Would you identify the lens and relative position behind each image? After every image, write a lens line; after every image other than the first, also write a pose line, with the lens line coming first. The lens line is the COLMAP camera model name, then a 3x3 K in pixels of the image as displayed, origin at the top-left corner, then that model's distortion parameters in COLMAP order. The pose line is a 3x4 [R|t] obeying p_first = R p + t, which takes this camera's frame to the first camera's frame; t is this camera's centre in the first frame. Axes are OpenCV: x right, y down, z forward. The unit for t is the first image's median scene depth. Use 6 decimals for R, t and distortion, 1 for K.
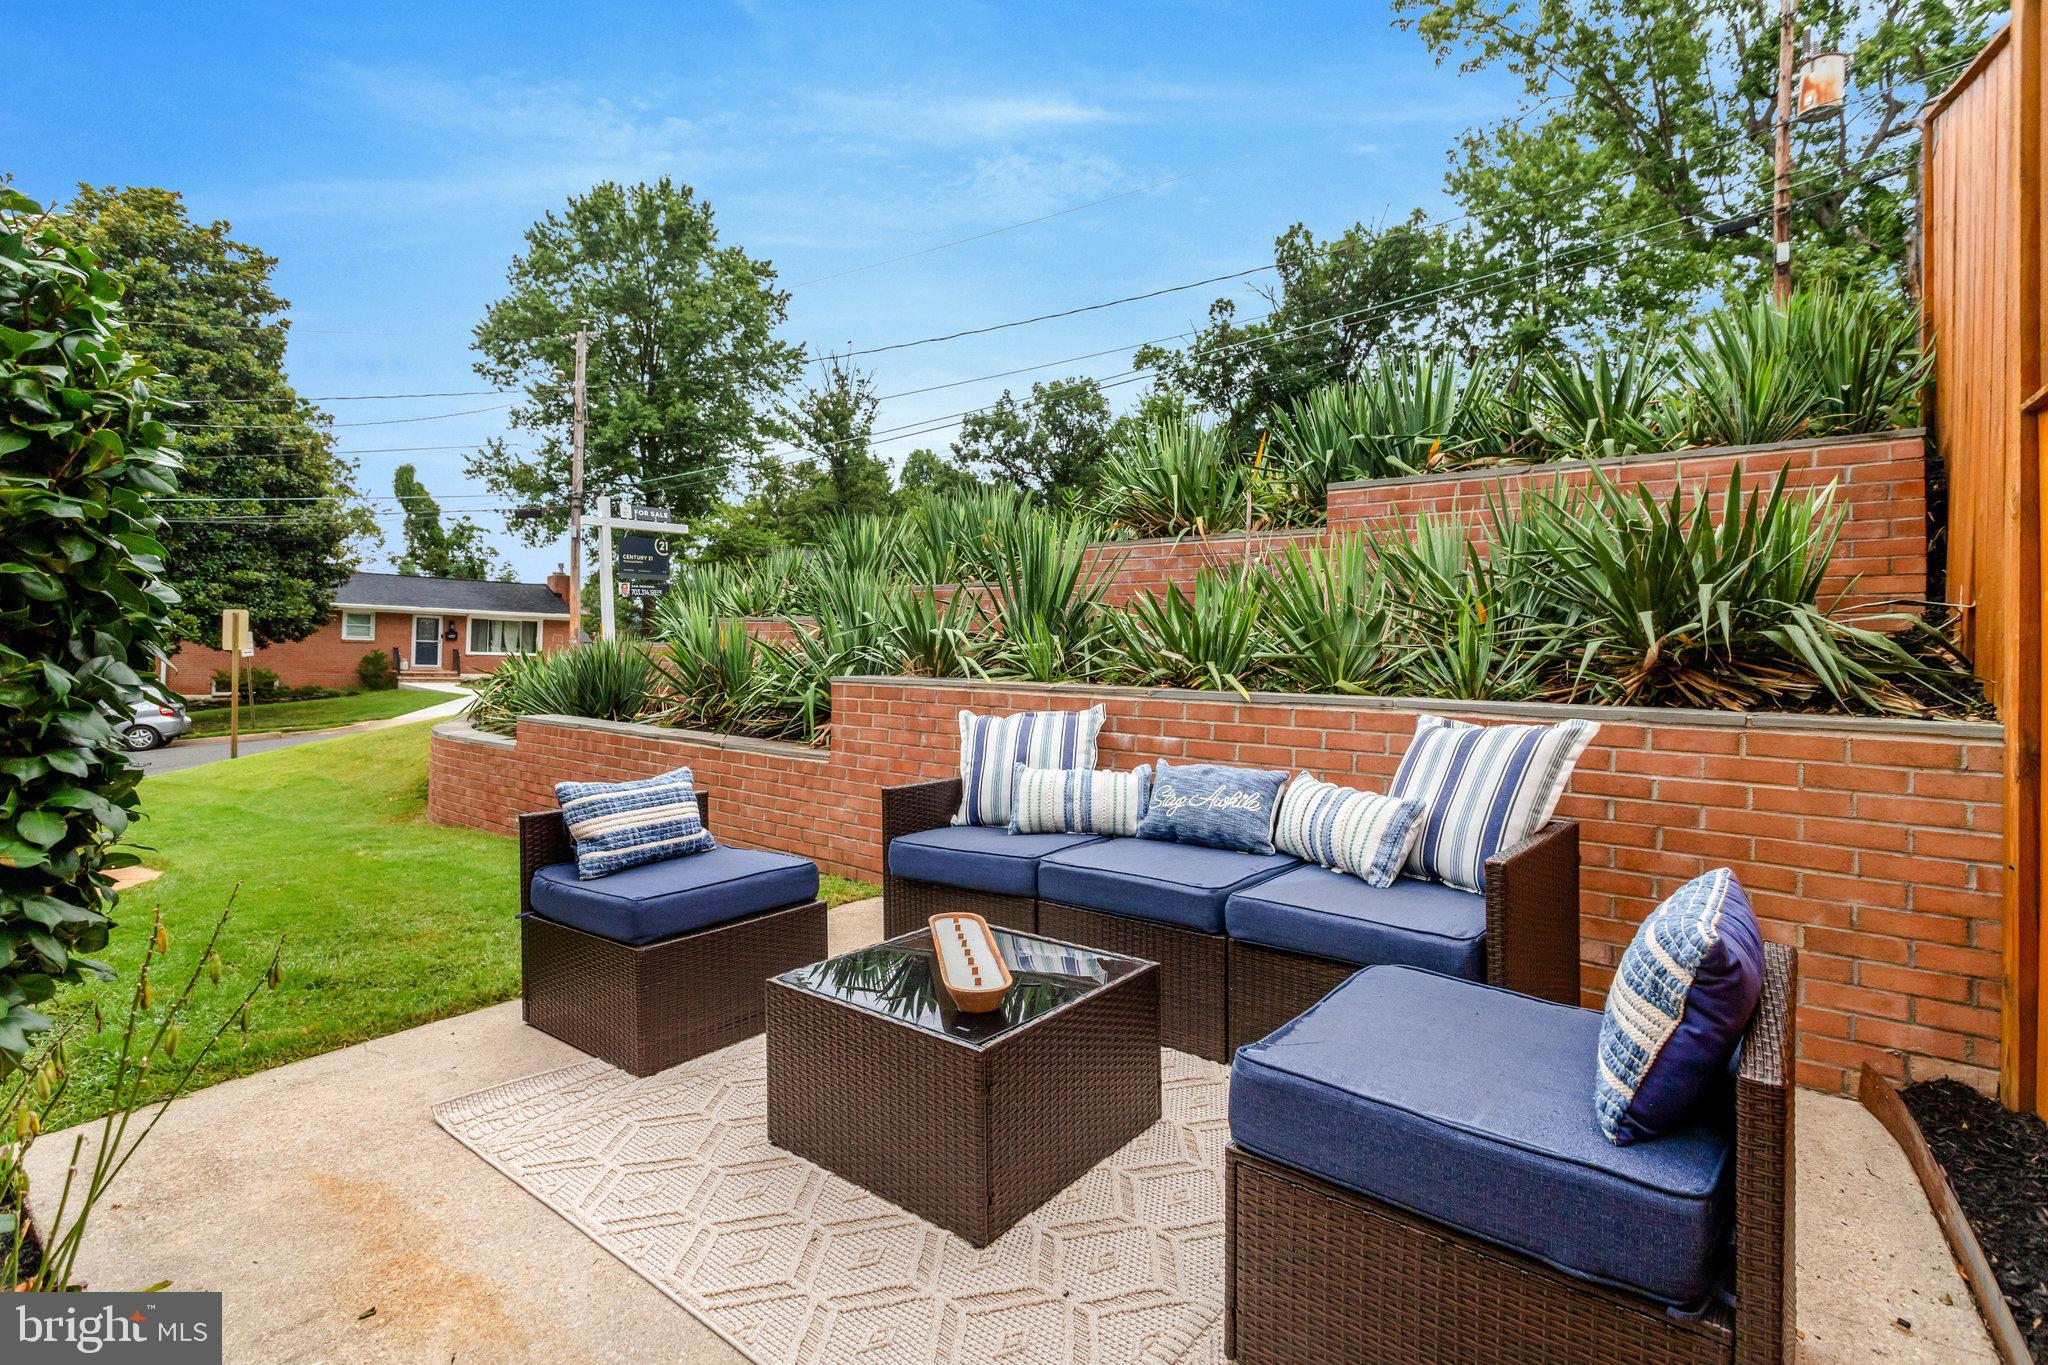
lens RADIAL K [[989.6, 0, 1022.2], [0, 989.6, 669.7], [0, 0, 1]] dist [0.003062, 0.000883]
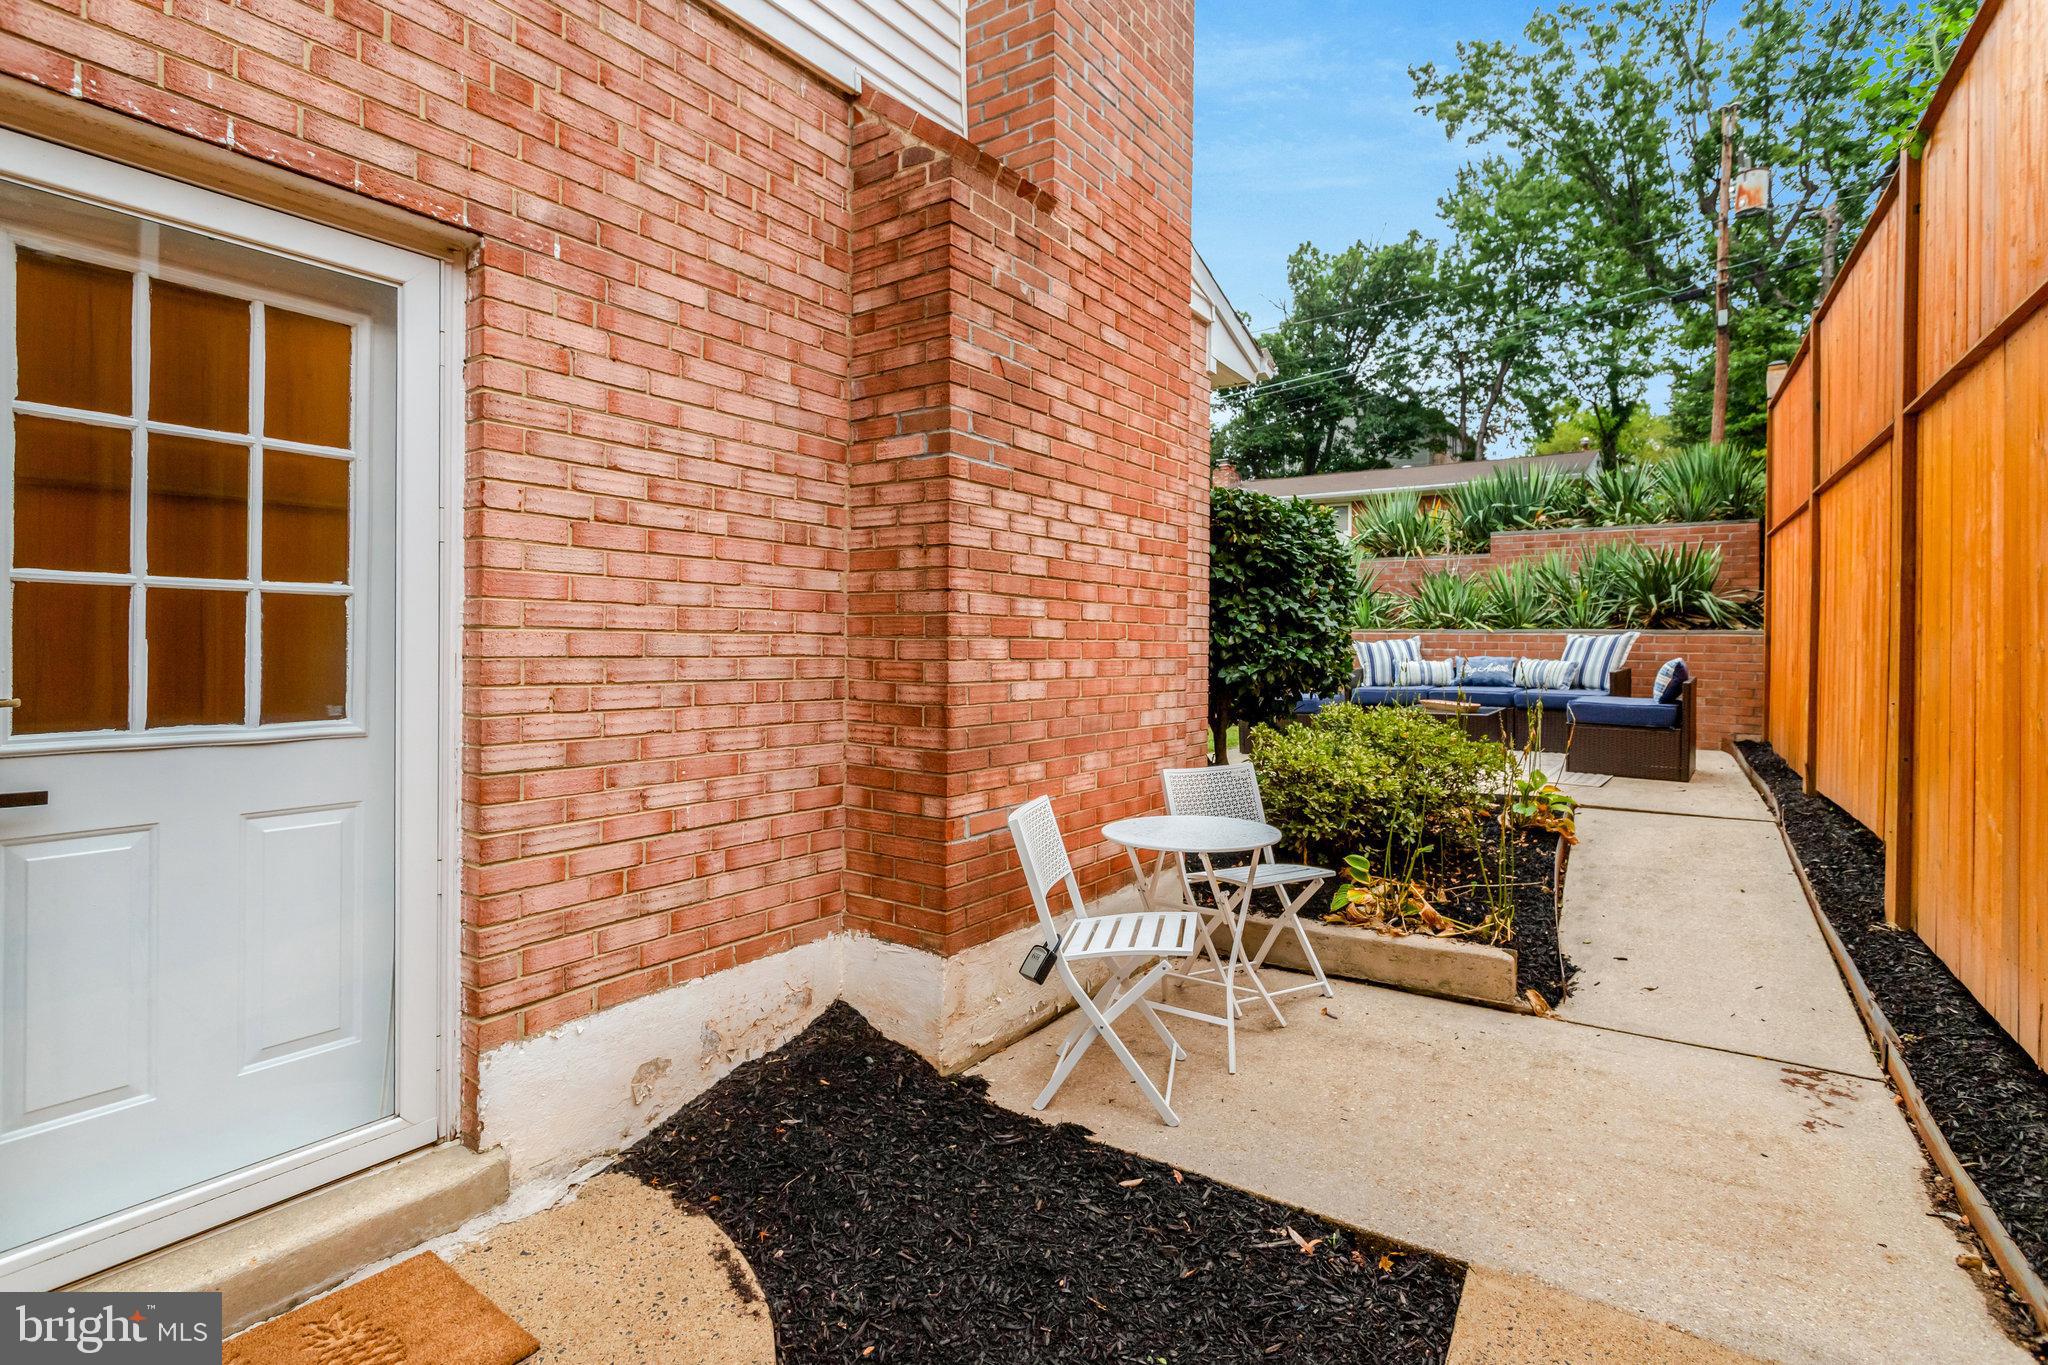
lens RADIAL K [[989.6, 0, 1022.7], [0, 989.6, 670.4], [0, 0, 1]] dist [0.003062, 0.000883]
pose [[0.999417, -0.012259, 0.031871, -0.647568], [0.011552, 0.999685, 0.022261, 0.037100], [-0.032134, -0.021880, 0.999244, -0.910872]]
